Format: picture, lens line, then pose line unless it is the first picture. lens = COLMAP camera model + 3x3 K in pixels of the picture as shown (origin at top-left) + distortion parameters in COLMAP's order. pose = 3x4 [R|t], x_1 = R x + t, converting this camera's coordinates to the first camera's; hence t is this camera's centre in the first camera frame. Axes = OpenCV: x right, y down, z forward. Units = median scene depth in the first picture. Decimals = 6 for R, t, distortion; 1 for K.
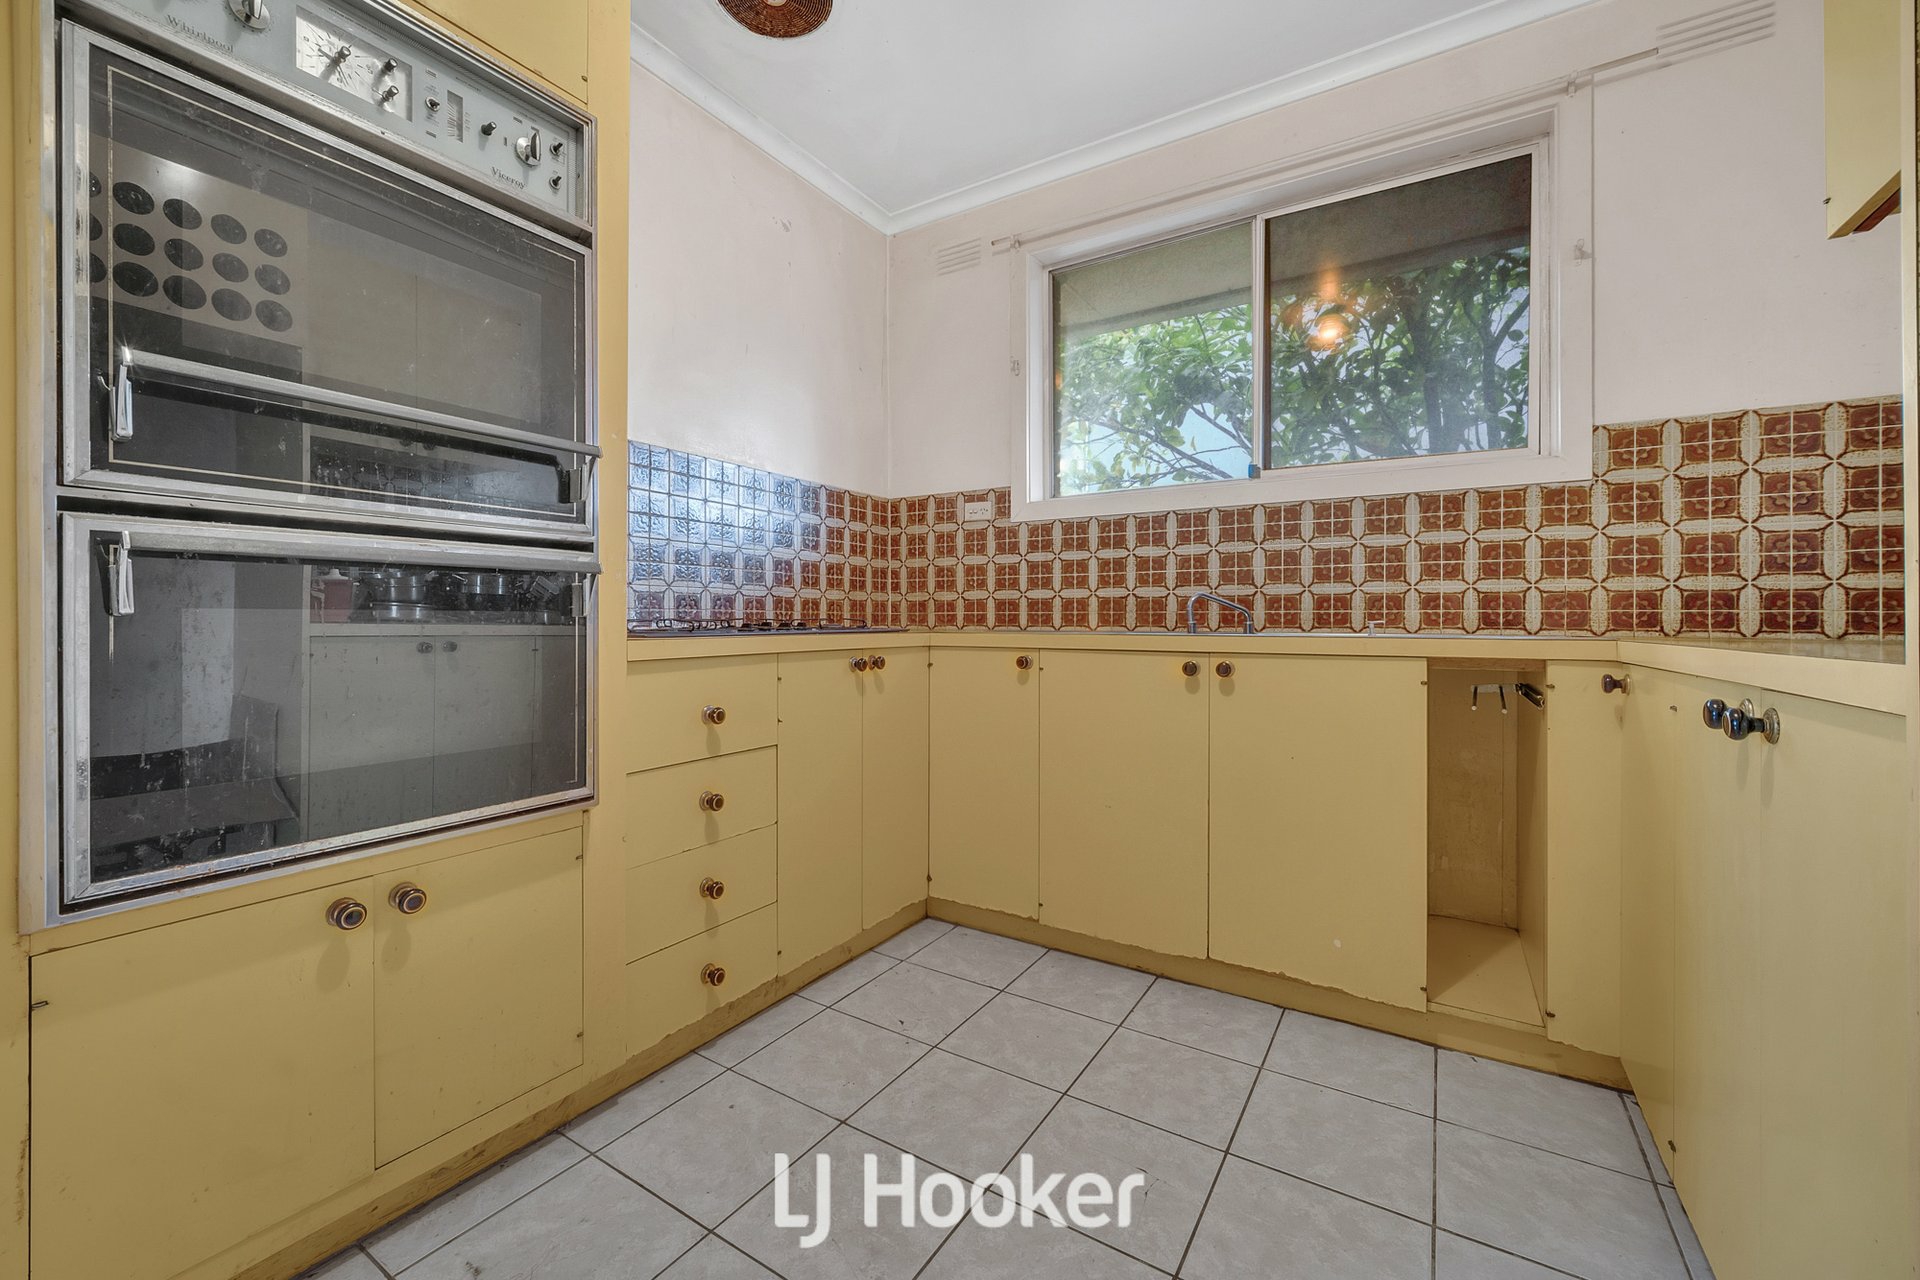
lens RADIAL K [[764.4, 0, 943.9], [0, 764.4, 635.8], [0, 0, 1]] dist [-0.012942, -0.000275]
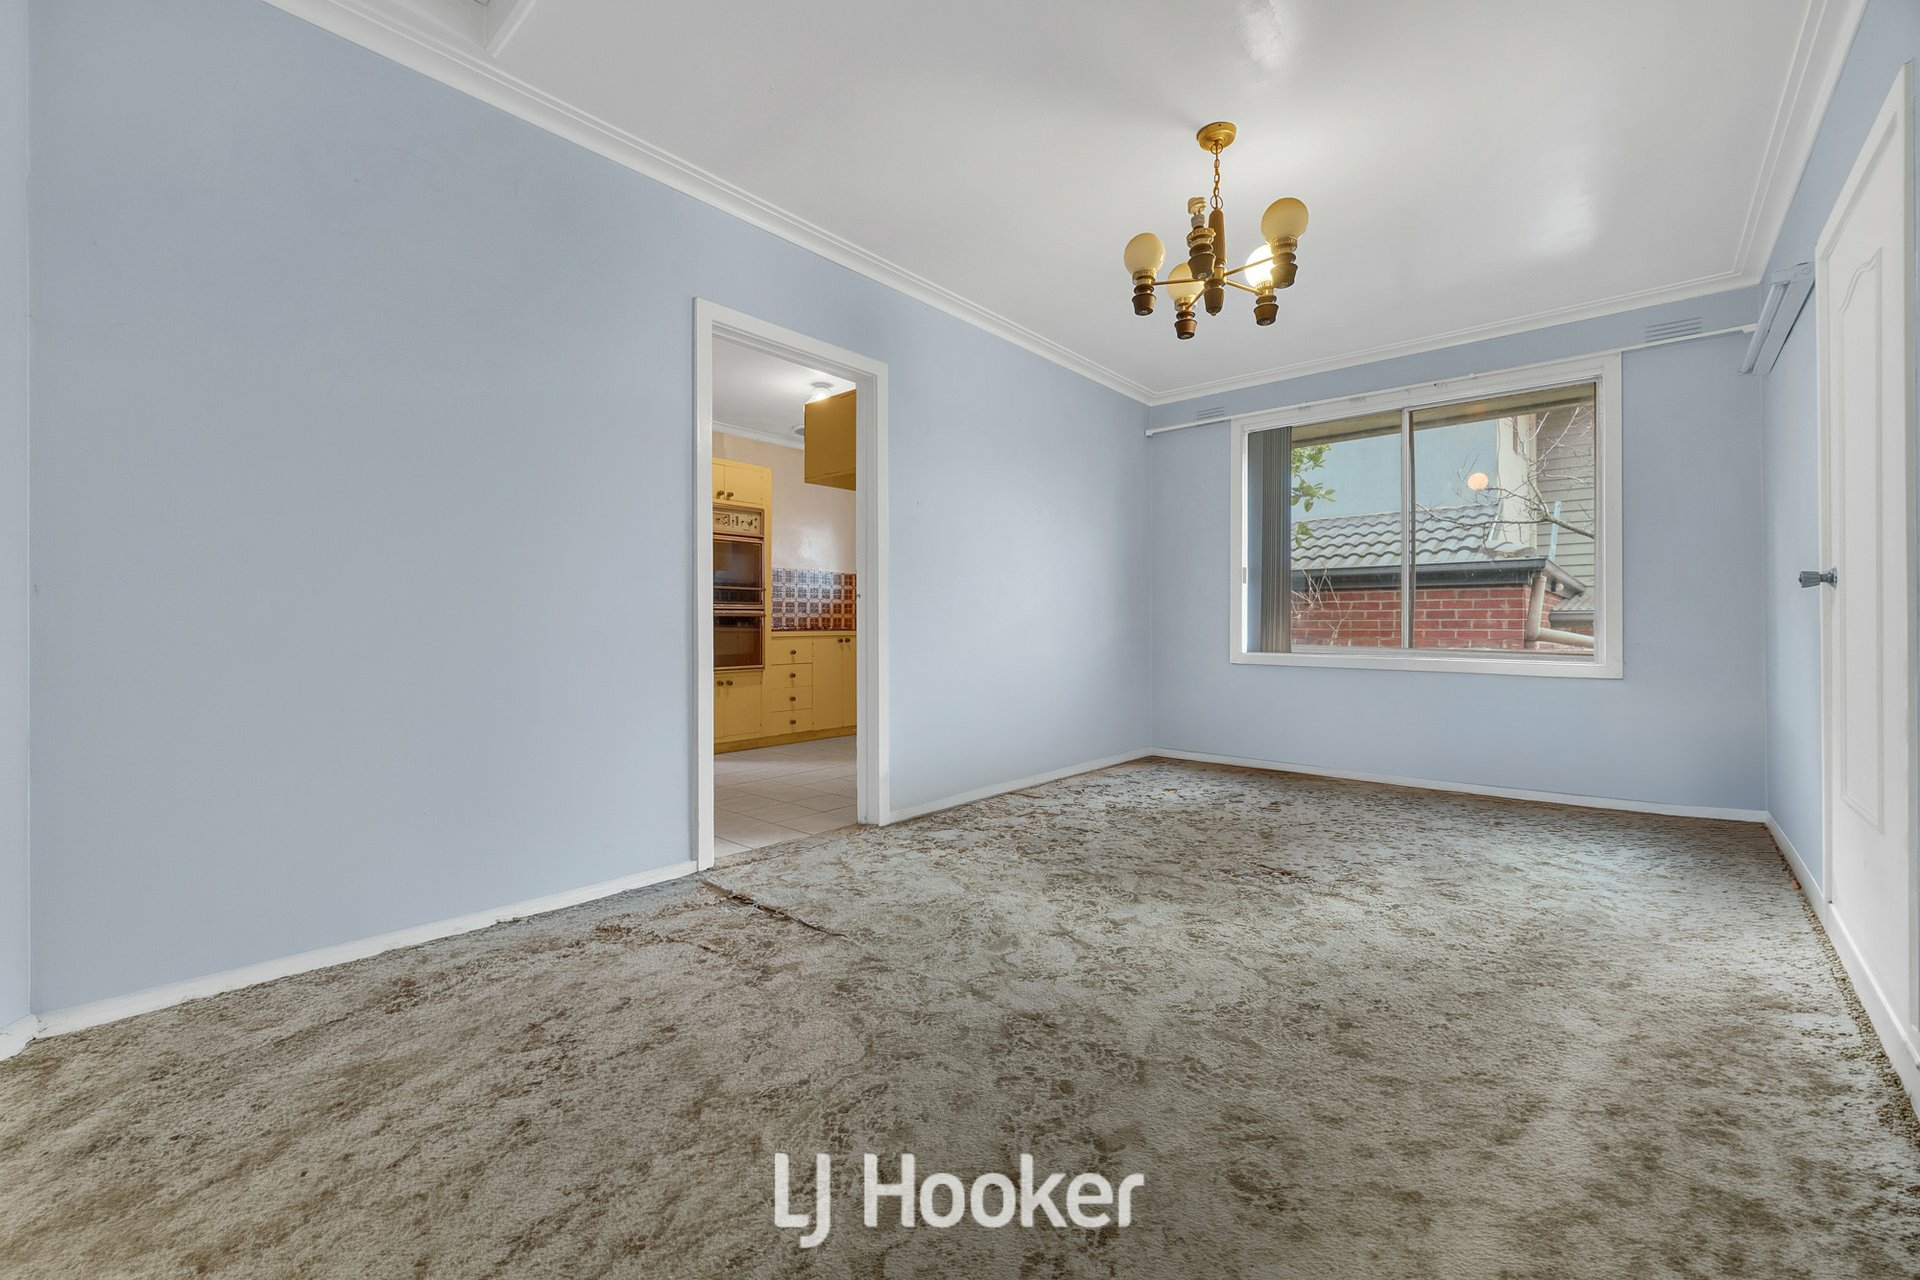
lens RADIAL K [[764.4, 0, 945.9], [0, 764.4, 640.4], [0, 0, 1]] dist [-0.012942, -0.000275]
pose [[0.987177, 0.004851, -0.159556, 0.700712], [-0.004255, 0.999983, 0.004072, 0.018430], [0.159572, -0.003341, 0.987181, -1.745165]]
